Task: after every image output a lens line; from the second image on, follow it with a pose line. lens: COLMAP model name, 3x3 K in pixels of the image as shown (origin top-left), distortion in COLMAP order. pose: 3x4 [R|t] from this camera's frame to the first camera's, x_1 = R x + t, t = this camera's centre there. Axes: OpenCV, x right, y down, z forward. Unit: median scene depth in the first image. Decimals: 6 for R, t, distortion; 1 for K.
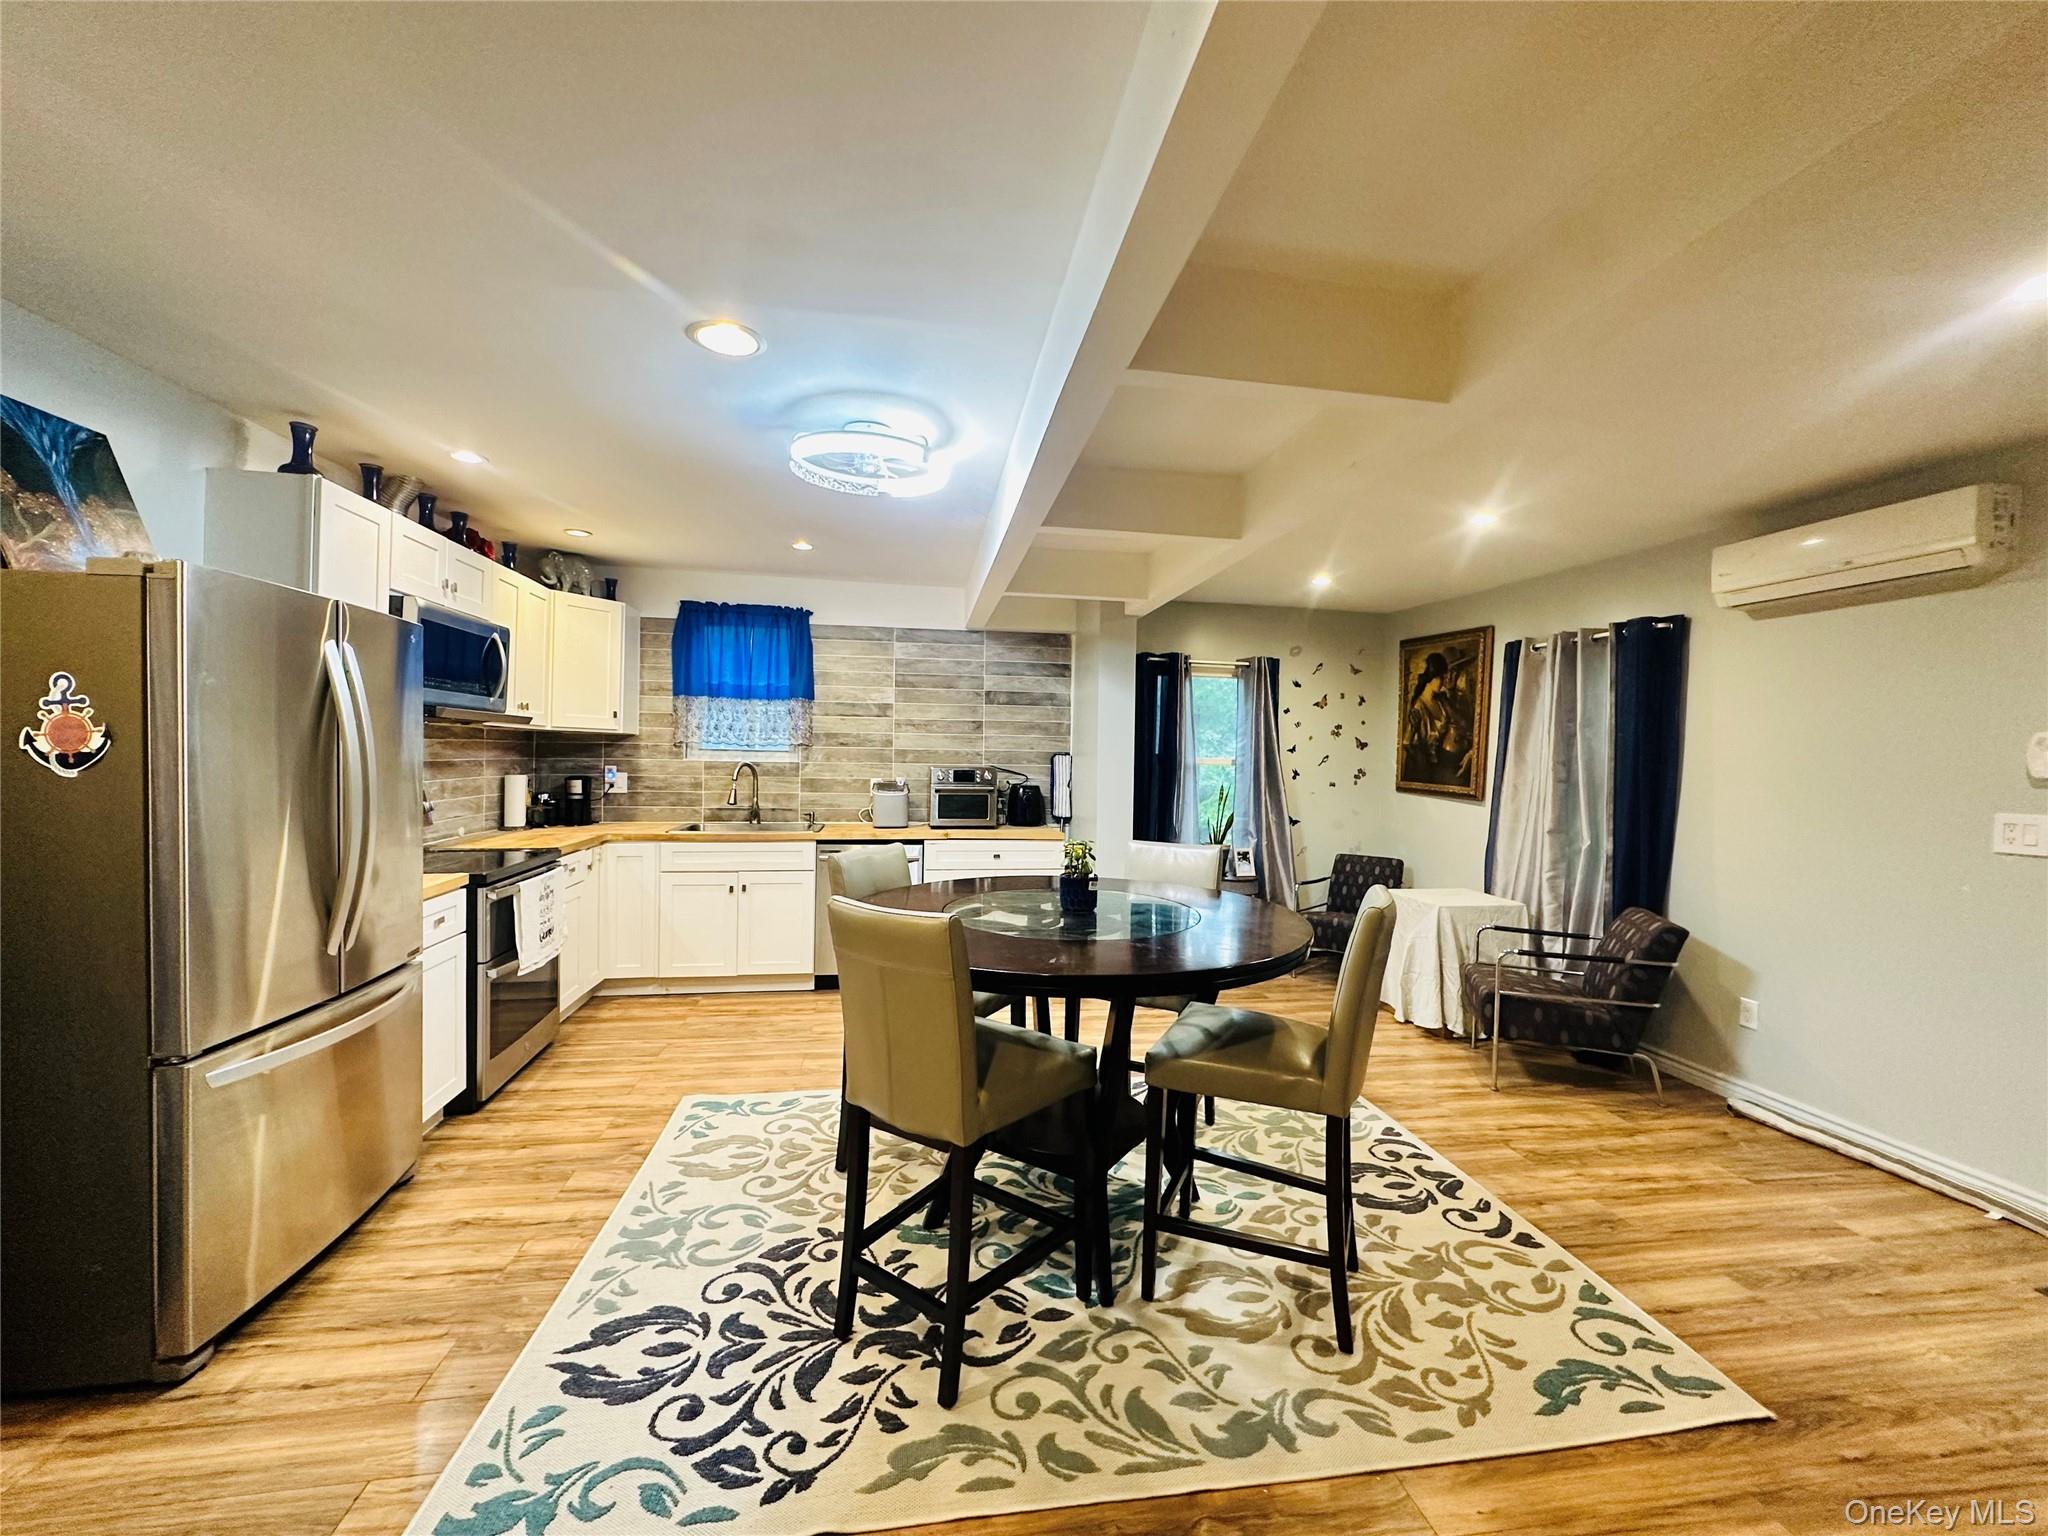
lens RADIAL K [[814.2, 0, 1026.1], [0, 814.2, 773.8], [0, 0, 1]] dist [0.002408, 0.000402]
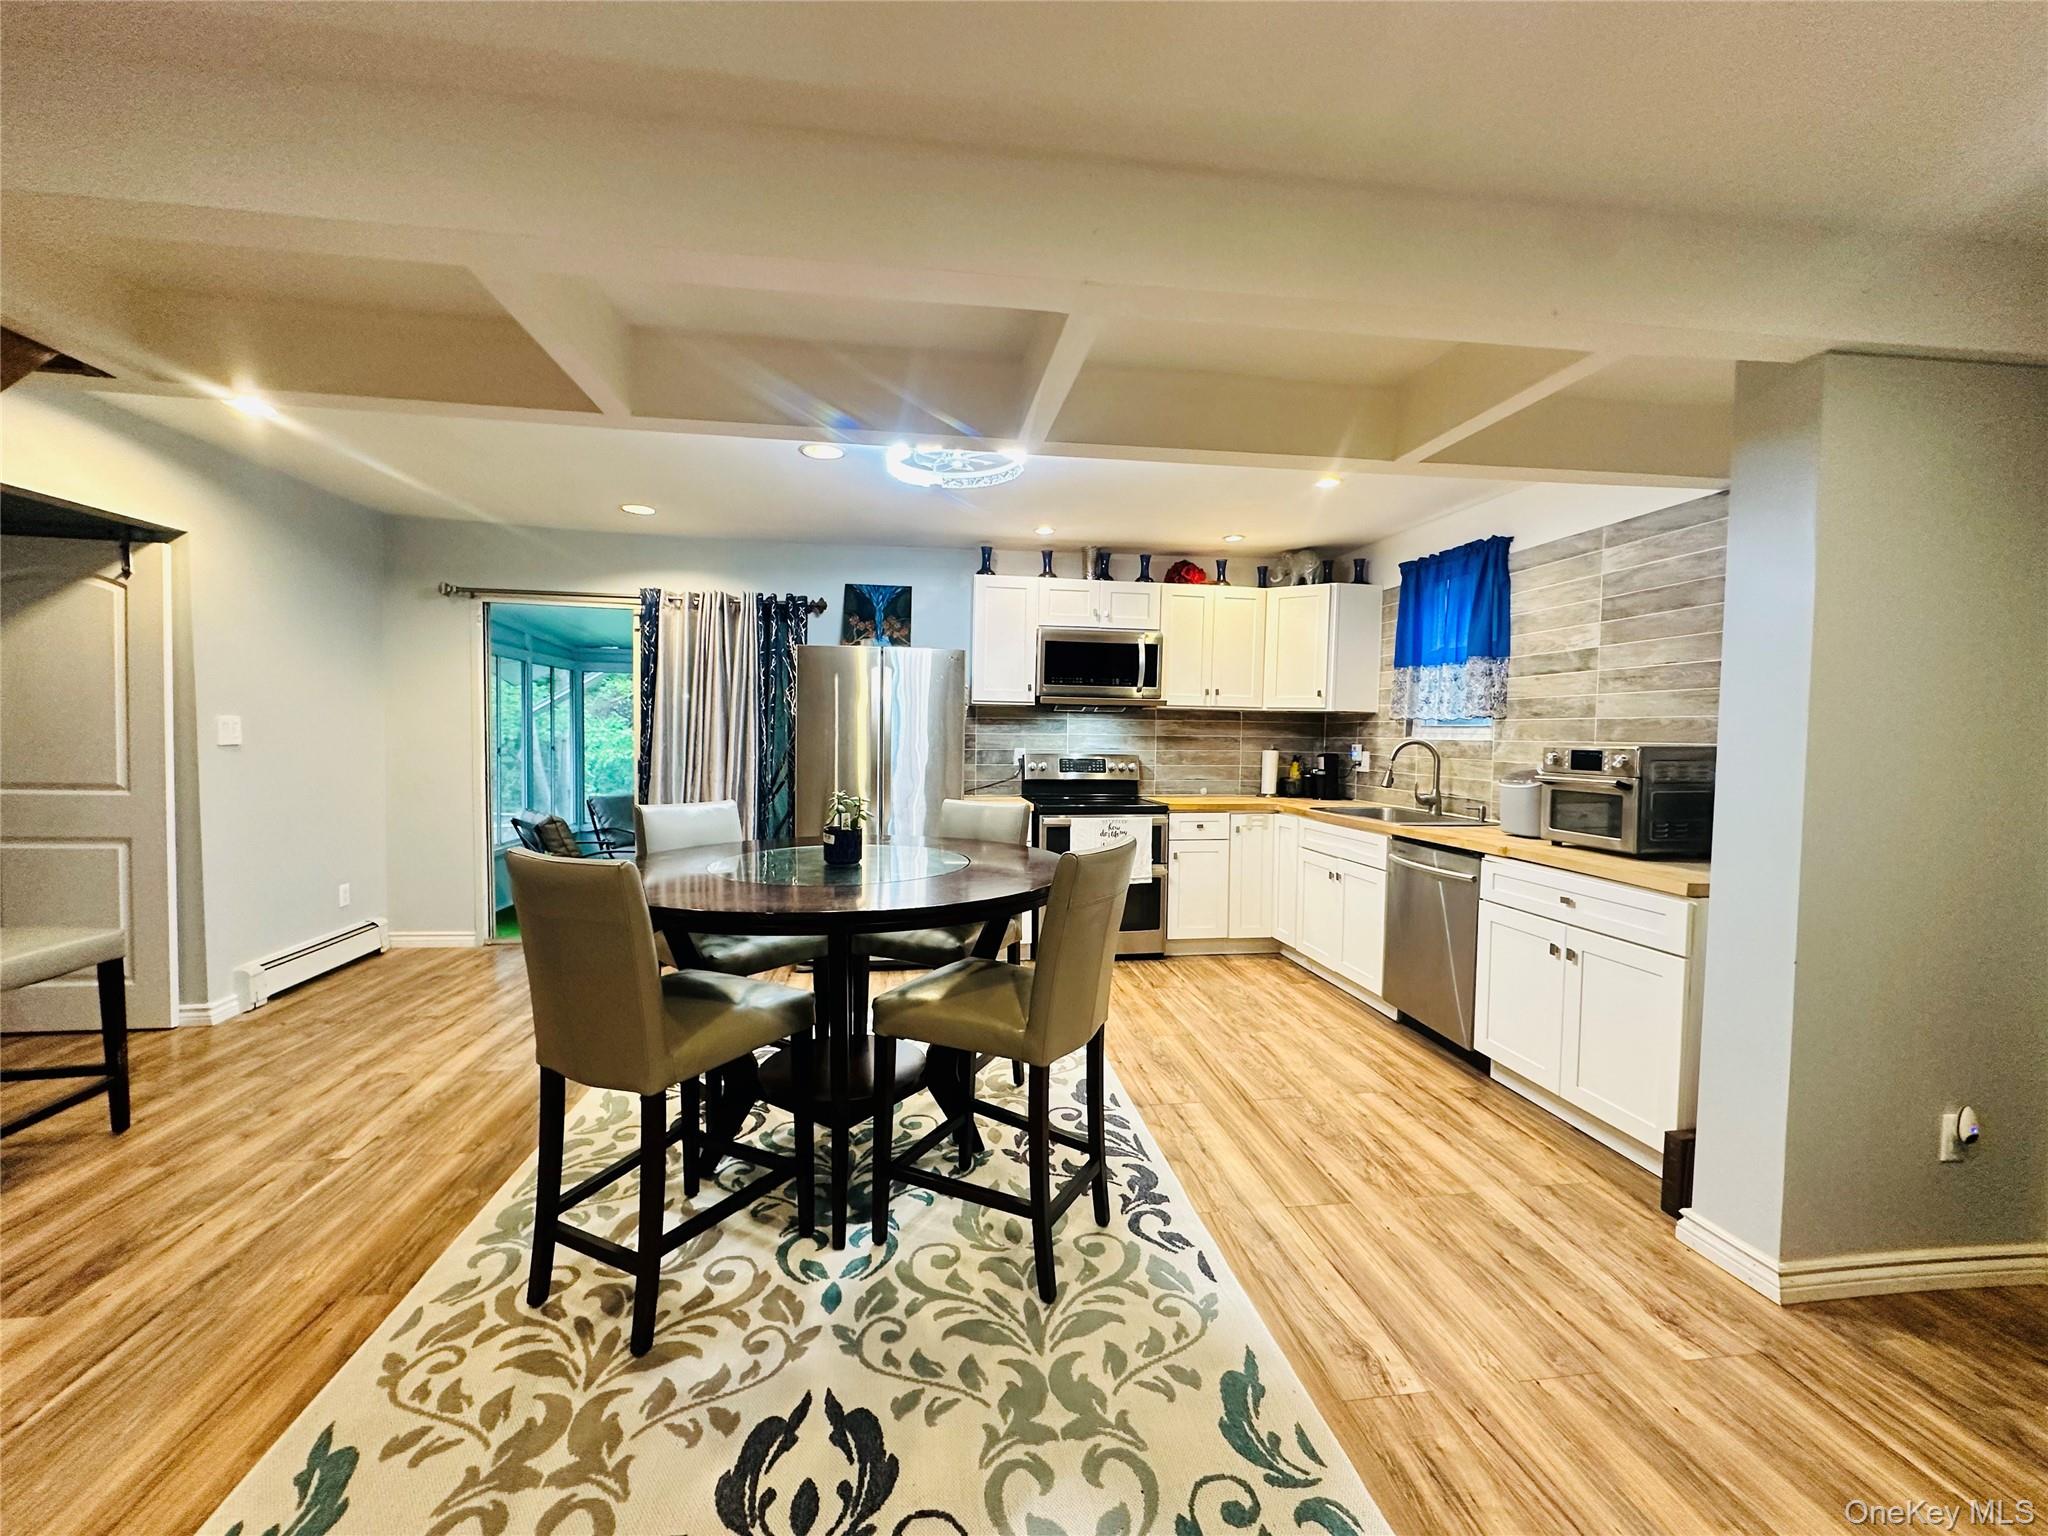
lens RADIAL K [[814.2, 0, 1017.1], [0, 814.2, 764.2], [0, 0, 1]] dist [0.002408, 0.000402]
pose [[-0.022731, 0.022432, -0.999490, 1.149078], [-0.039567, 0.998945, 0.023319, 0.017708], [0.998958, 0.040077, -0.021819, 1.346716]]
